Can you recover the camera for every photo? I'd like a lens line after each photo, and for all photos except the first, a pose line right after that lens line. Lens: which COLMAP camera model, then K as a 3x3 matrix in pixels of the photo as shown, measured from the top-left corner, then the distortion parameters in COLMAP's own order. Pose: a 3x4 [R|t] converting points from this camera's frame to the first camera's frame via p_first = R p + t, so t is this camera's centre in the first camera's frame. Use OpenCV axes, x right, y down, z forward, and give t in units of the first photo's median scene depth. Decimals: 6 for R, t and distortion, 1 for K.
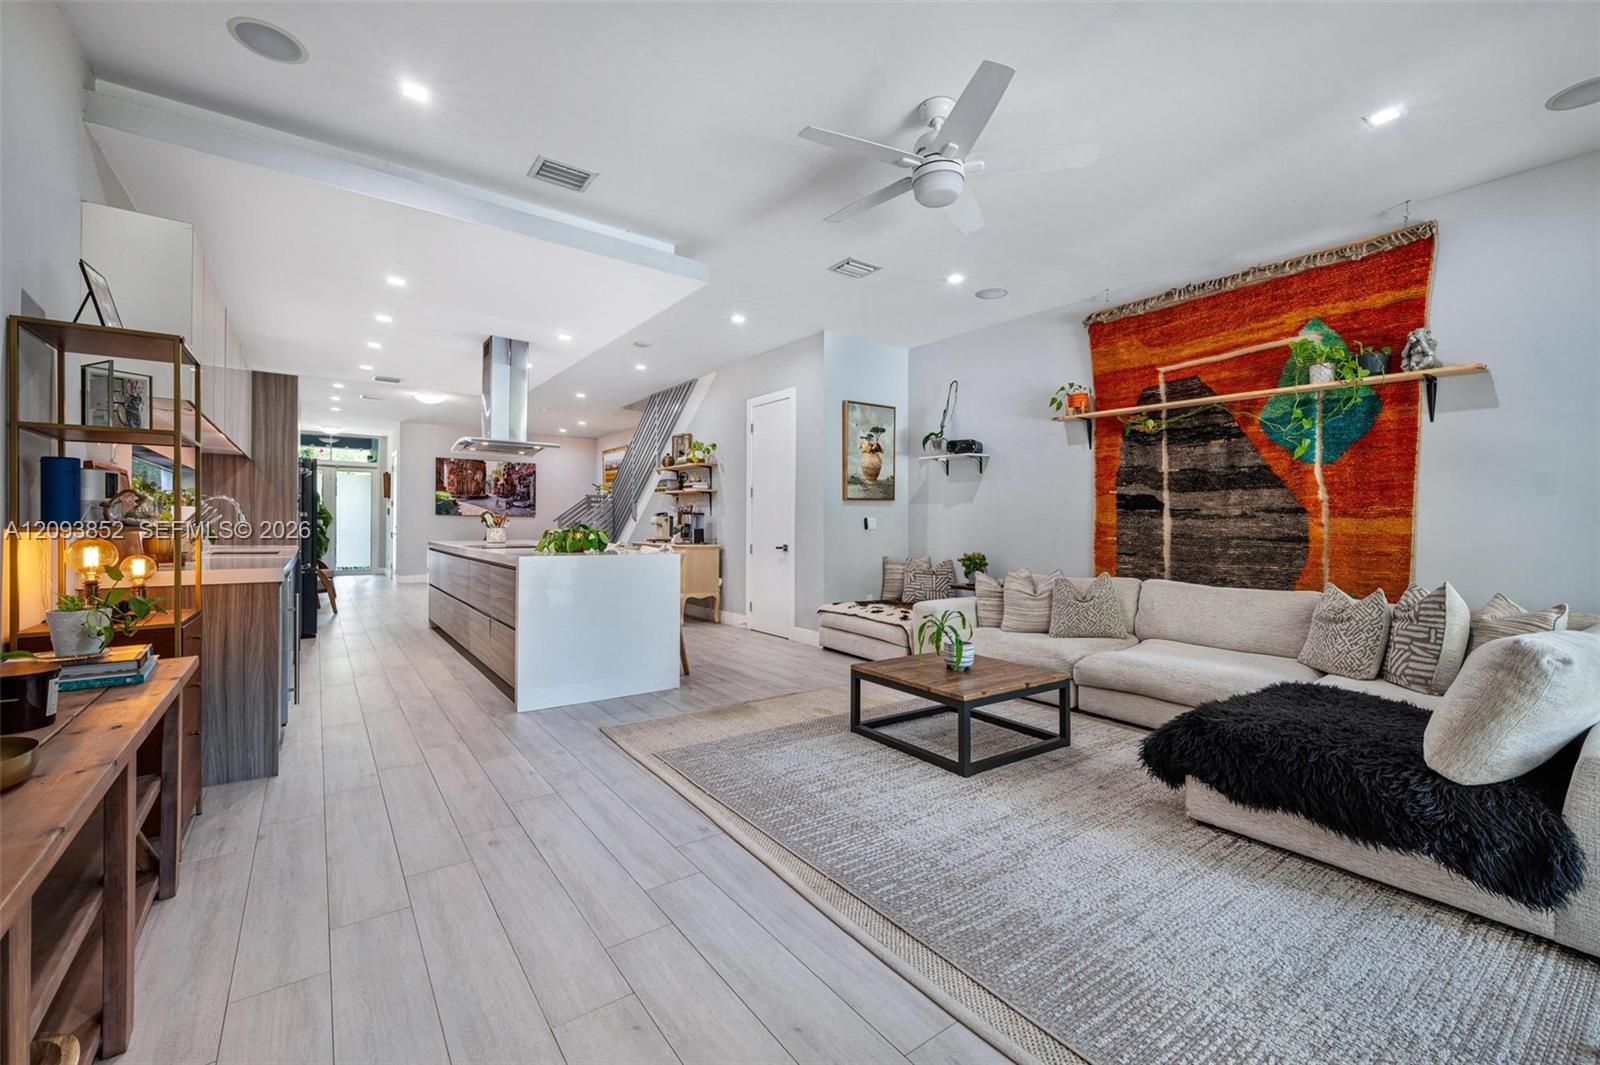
lens RADIAL K [[670.8, 0, 796.2], [0, 670.8, 492.7], [0, 0, 1]] dist [-0.000050, 0.000102]
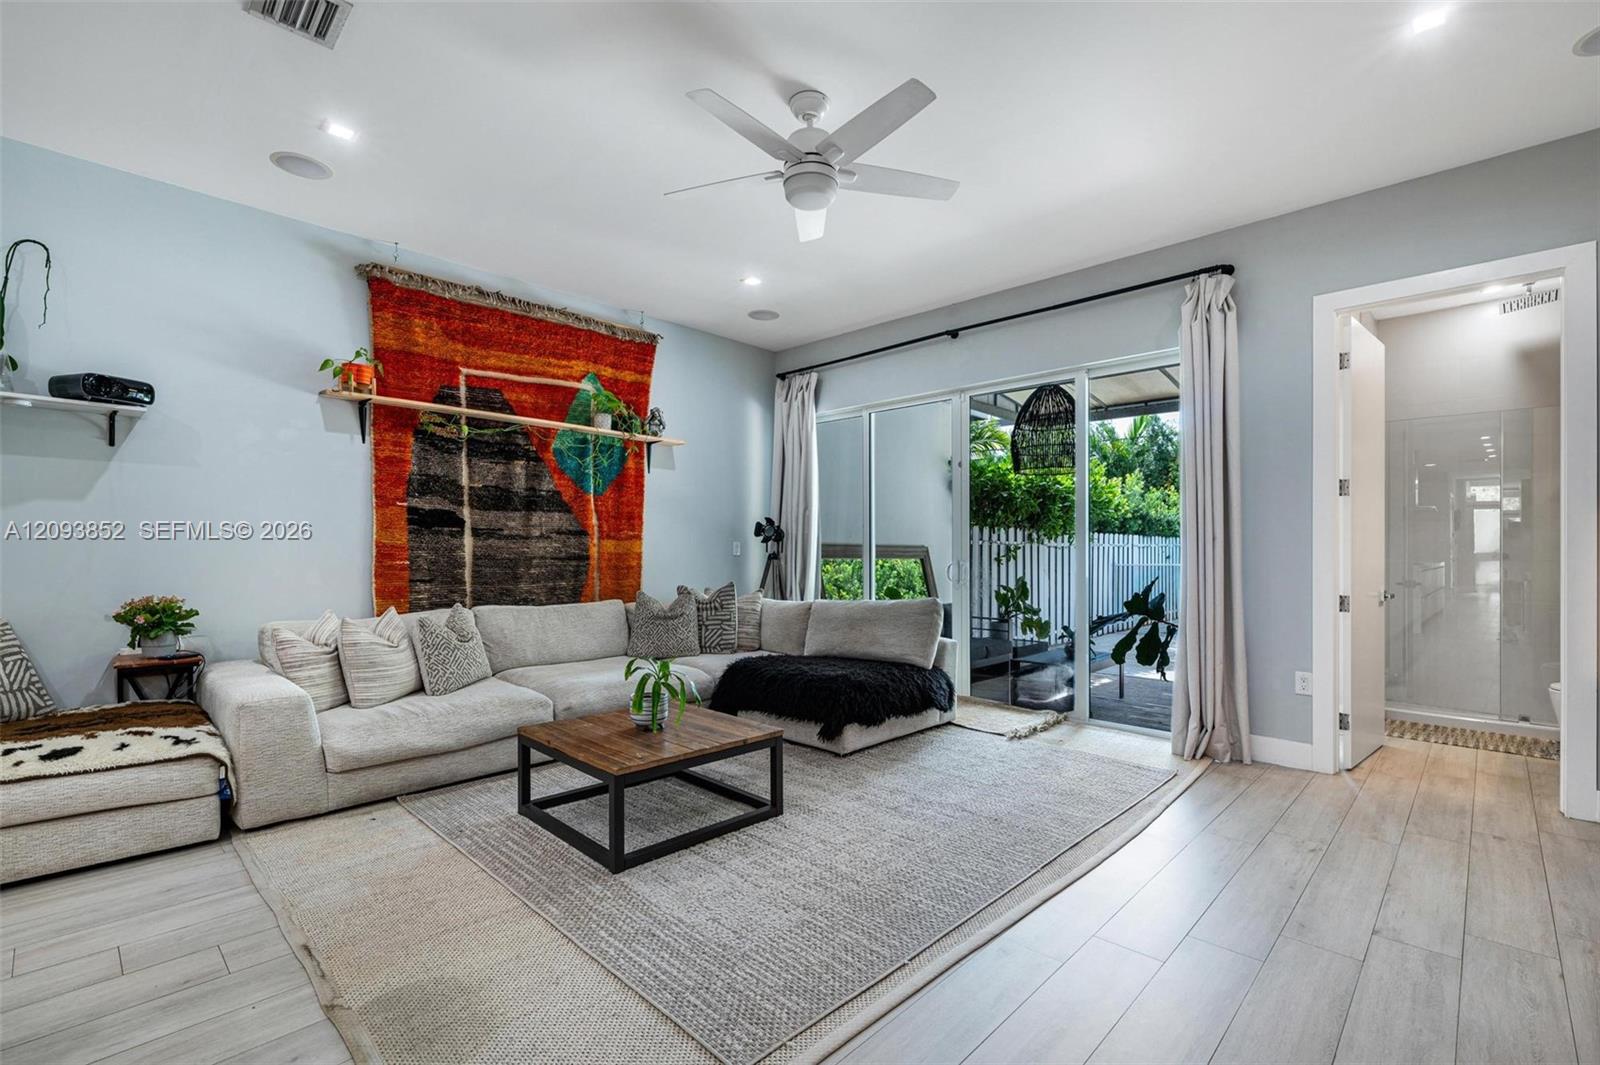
lens RADIAL K [[713.0, 0, 800.0], [0, 713.0, 532.5], [0, 0, 1]] dist [0.000095, 0.000521]
pose [[-0.177772, 0.012826, 0.983988, -0.462960], [-0.052437, 0.998371, -0.022487, 0.028599], [-0.982674, -0.055595, -0.176810, 0.722210]]
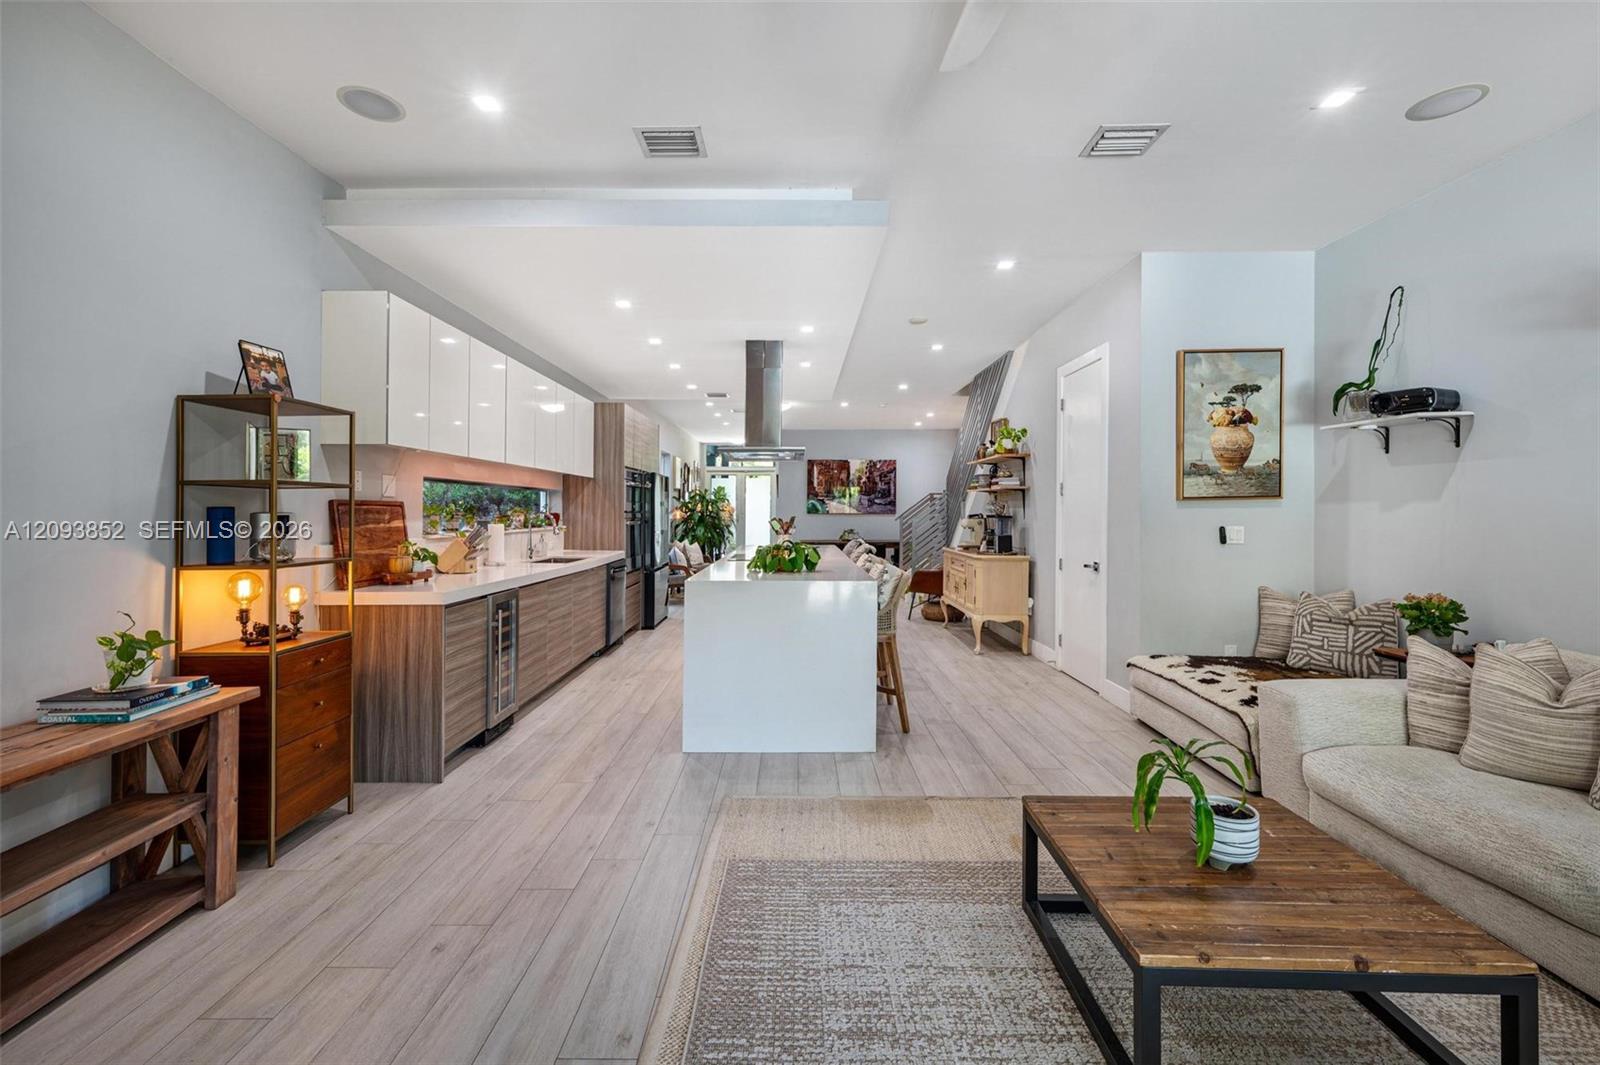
lens RADIAL K [[674.6, 0, 784.1], [0, 674.6, 497.8], [0, 0, 1]] dist [-0.000620, 0.000005]
pose [[0.798821, -0.022700, -0.601141, 0.211873], [0.038965, 0.999142, 0.014049, -0.021543], [0.600306, -0.034646, 0.799020, 0.298391]]
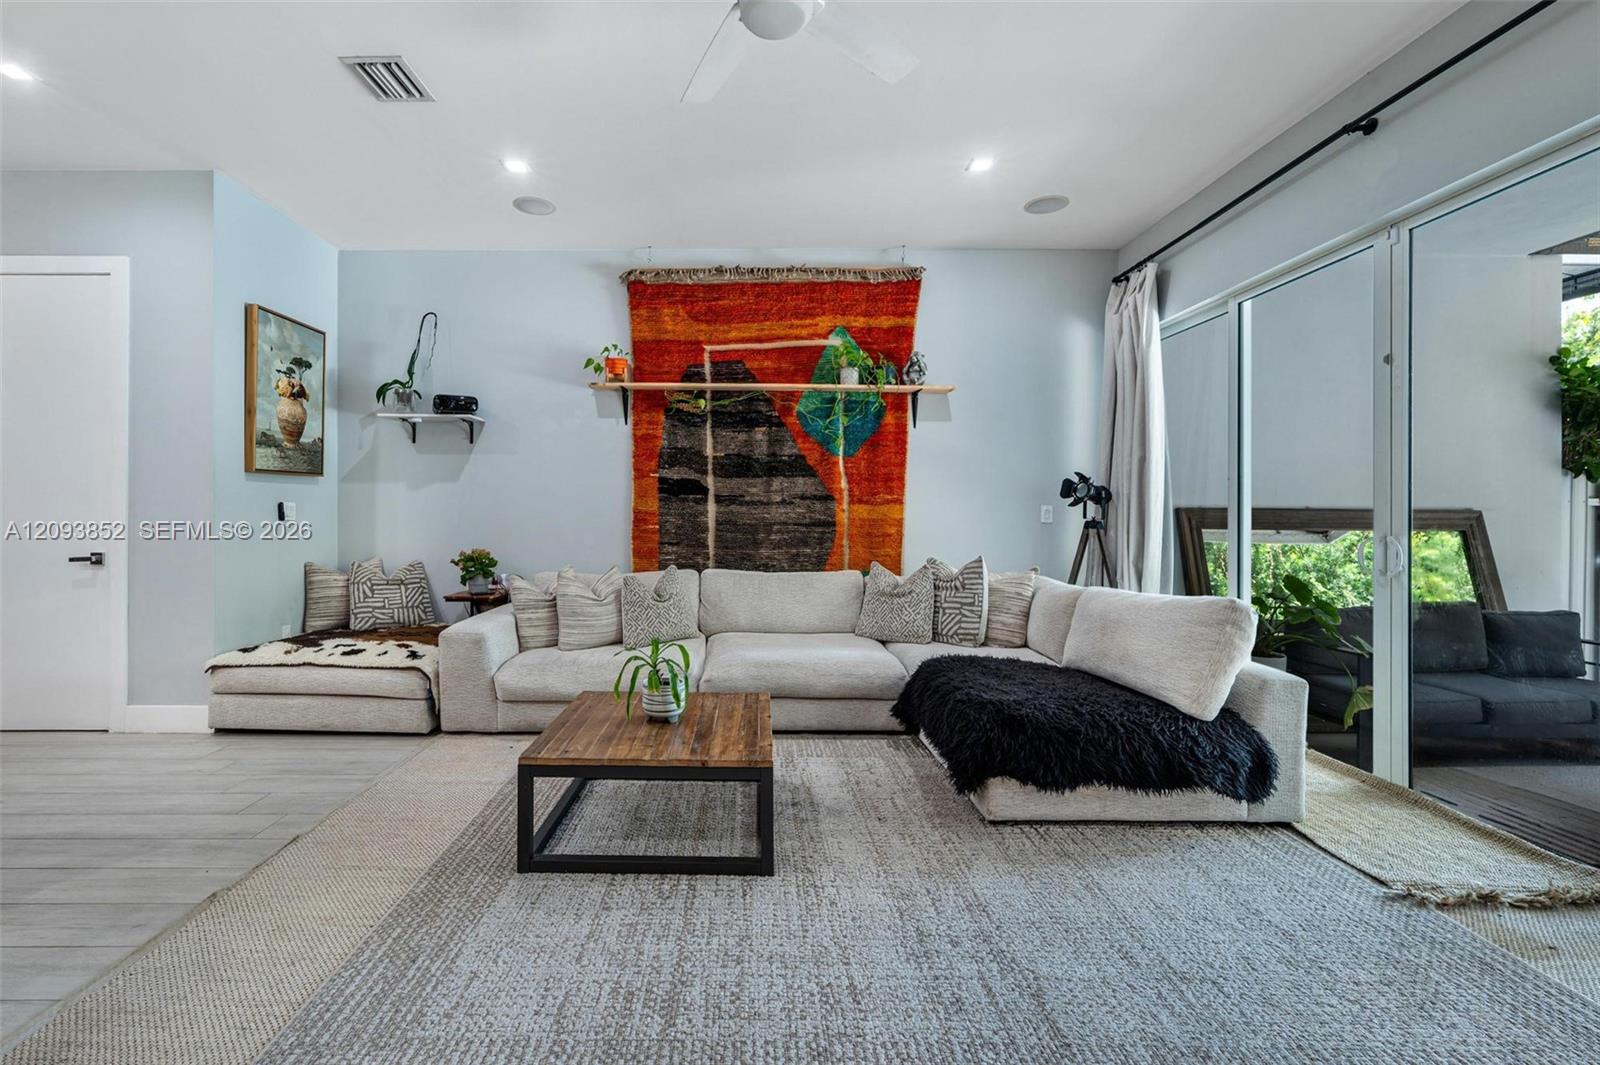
lens RADIAL K [[687.2, 0, 743.6], [0, 687.2, 503.2], [0, 0, 1]] dist [-0.000962, 0.000357]
pose [[0.588468, 0.003650, 0.808512, -0.212034], [-0.034518, 0.999192, 0.020612, 0.014348], [-0.807783, -0.040037, 0.588118, 0.380268]]
